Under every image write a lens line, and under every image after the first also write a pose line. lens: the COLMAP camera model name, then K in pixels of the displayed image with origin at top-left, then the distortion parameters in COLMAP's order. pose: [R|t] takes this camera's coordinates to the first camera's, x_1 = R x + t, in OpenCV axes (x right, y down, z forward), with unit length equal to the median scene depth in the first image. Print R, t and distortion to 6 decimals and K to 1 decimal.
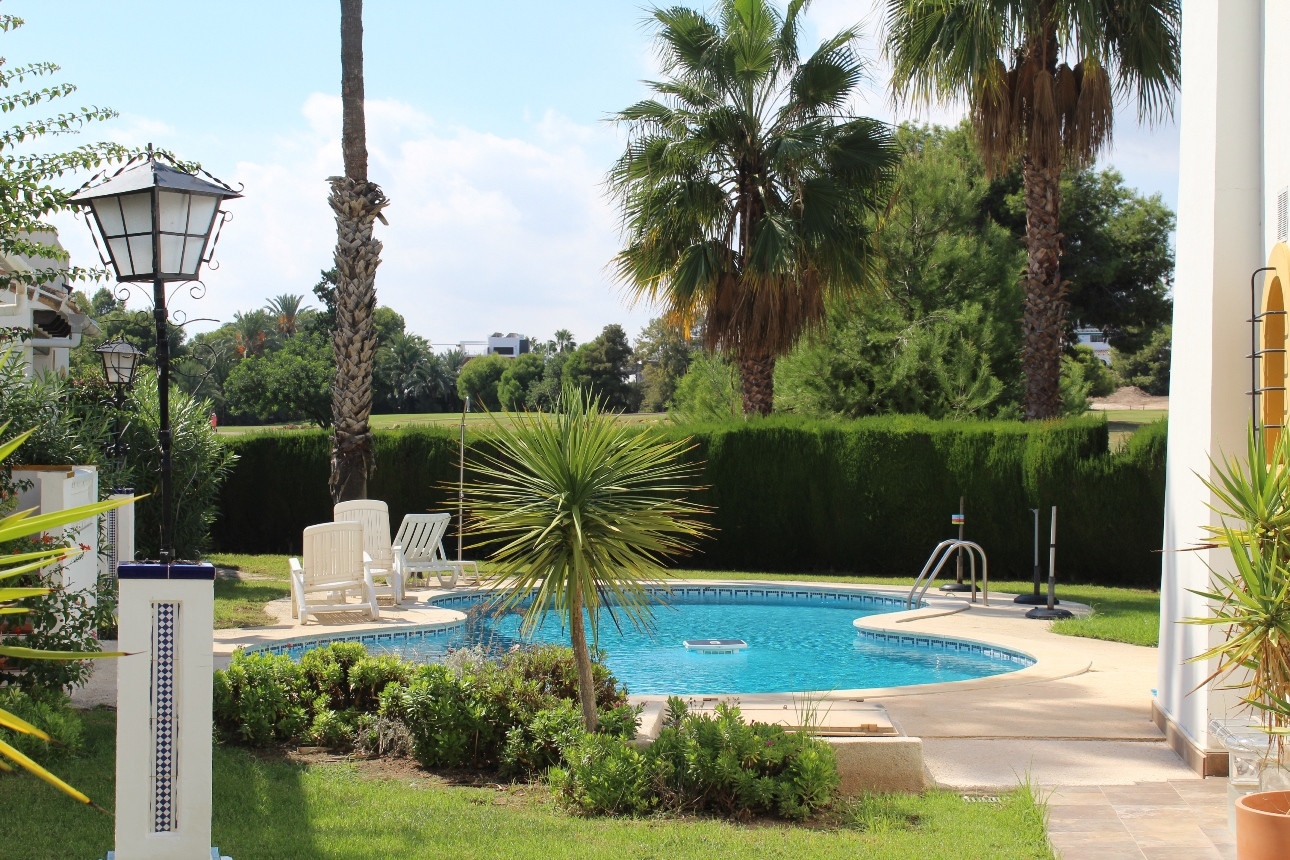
lens RADIAL K [[2194.4, 0, 645.8], [0, 2194.4, 432.3], [0, 0, 1]] dist [-0.002228, 0.000000]
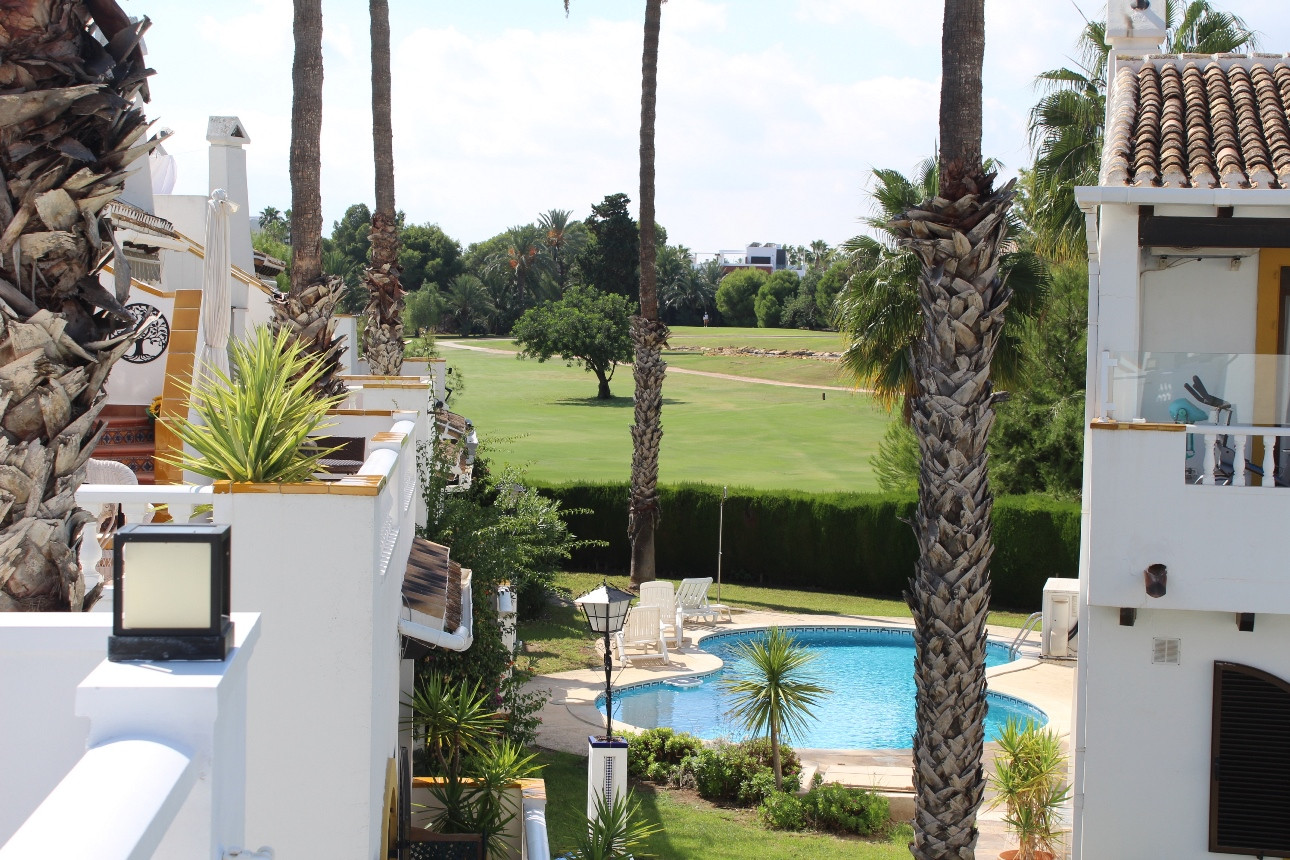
lens RADIAL K [[2194.4, 0, 641.0], [0, 2194.4, 432.7], [0, 0, 1]] dist [-0.002228, 0.000000]
pose [[0.992799, 0.019347, -0.118219, 0.032097], [-0.013084, 0.998481, 0.053526, -0.117832], [0.119075, -0.051594, 0.991544, -0.414413]]
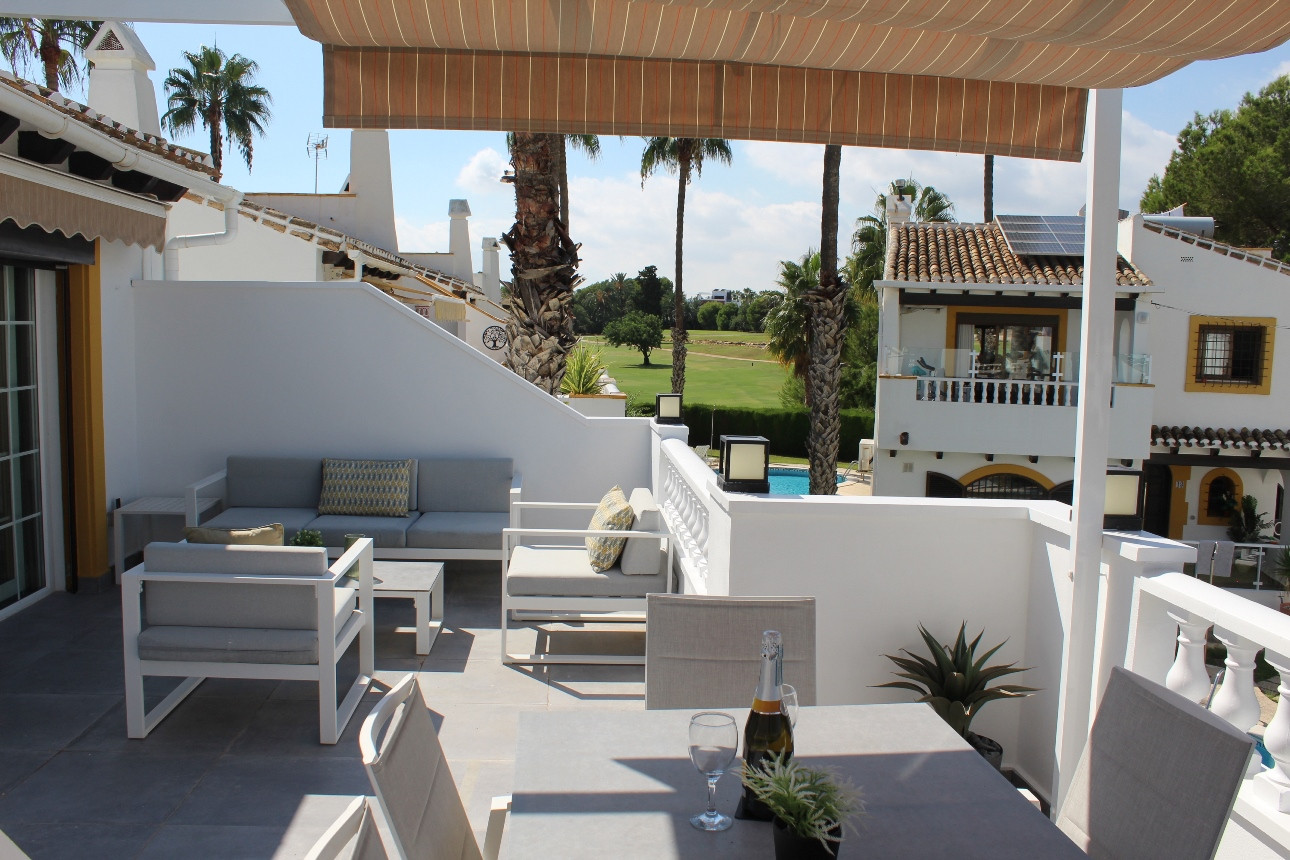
lens RADIAL K [[1083.5, 0, 648.8], [0, 1083.5, 426.7], [0, 0, 1]] dist [-0.136730, -0.003252]
pose [[0.991704, 0.028027, -0.125446, 0.021602], [-0.016125, 0.995356, 0.094907, -0.121941], [0.127523, -0.092097, 0.987551, -0.538792]]
